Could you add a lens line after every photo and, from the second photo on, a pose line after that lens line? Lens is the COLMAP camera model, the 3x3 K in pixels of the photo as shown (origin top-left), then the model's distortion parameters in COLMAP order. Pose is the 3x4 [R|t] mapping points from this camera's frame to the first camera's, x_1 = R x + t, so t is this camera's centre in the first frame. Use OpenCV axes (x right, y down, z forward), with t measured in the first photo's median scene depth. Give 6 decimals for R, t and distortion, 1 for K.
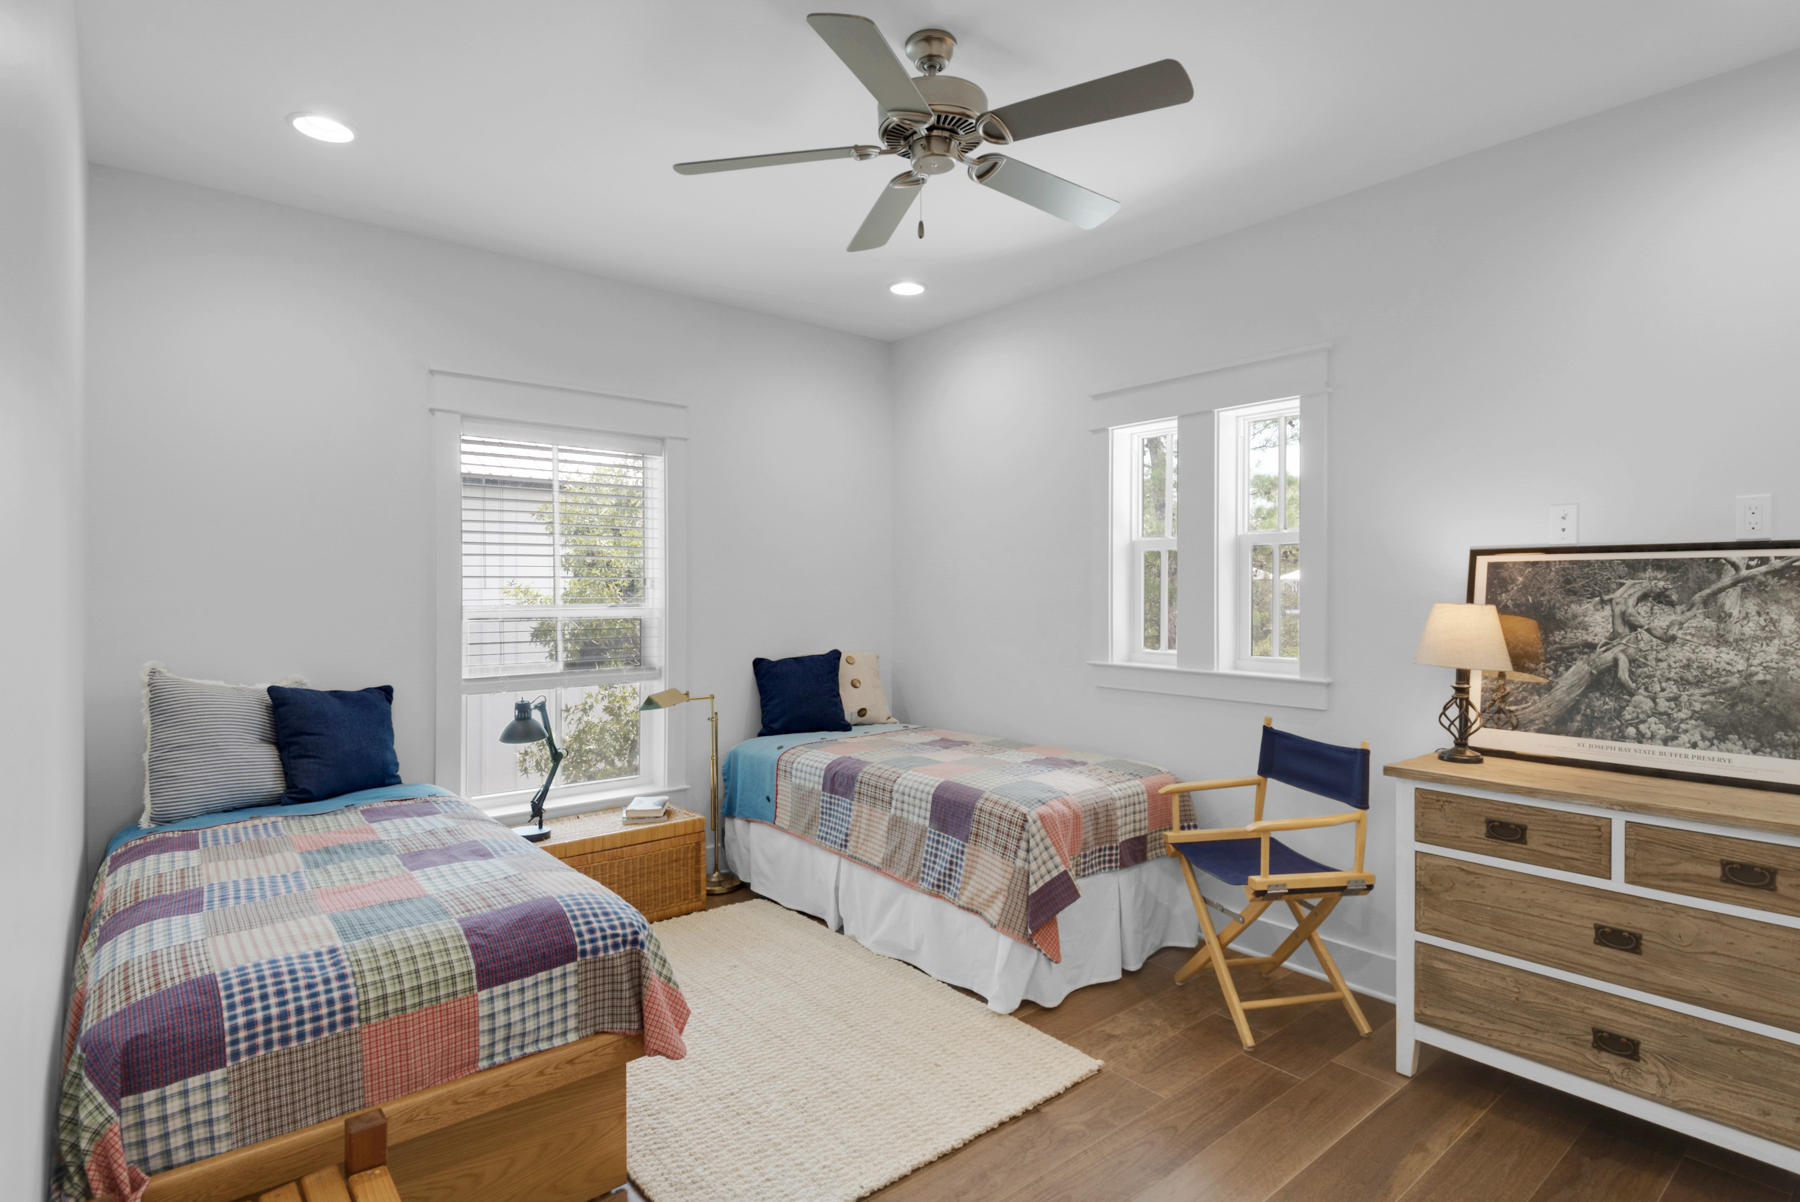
lens RADIAL K [[908.6, 0, 900.0], [0, 908.6, 601.0], [0, 0, 1]] dist [0.000333, -0.000332]
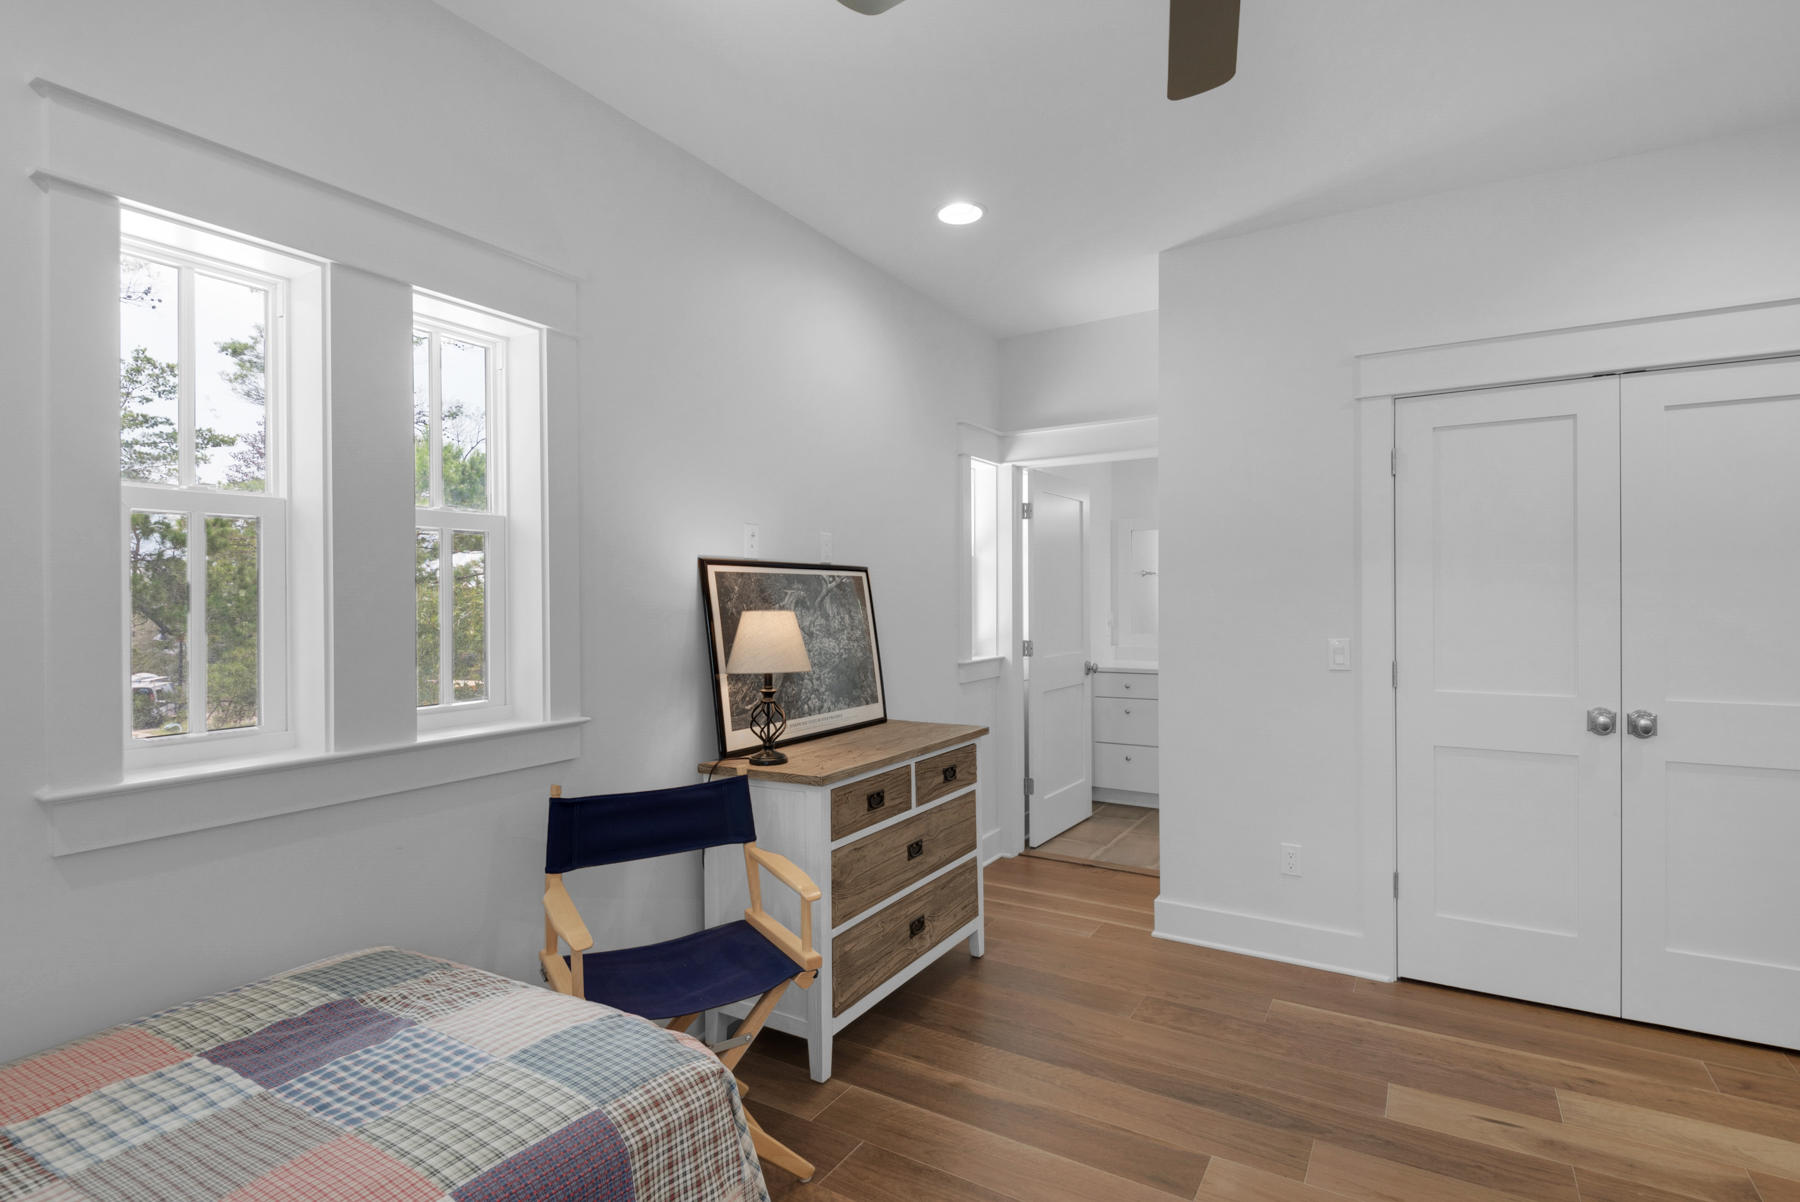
lens RADIAL K [[858.4, 0, 916.0], [0, 858.4, 592.2], [0, 0, 1]] dist [0.003957, -0.000518]
pose [[-0.333561, 0.008880, 0.942687, -0.406572], [0.018464, 0.999825, -0.002885, -0.014148], [-0.942548, 0.016444, -0.333667, 1.306223]]
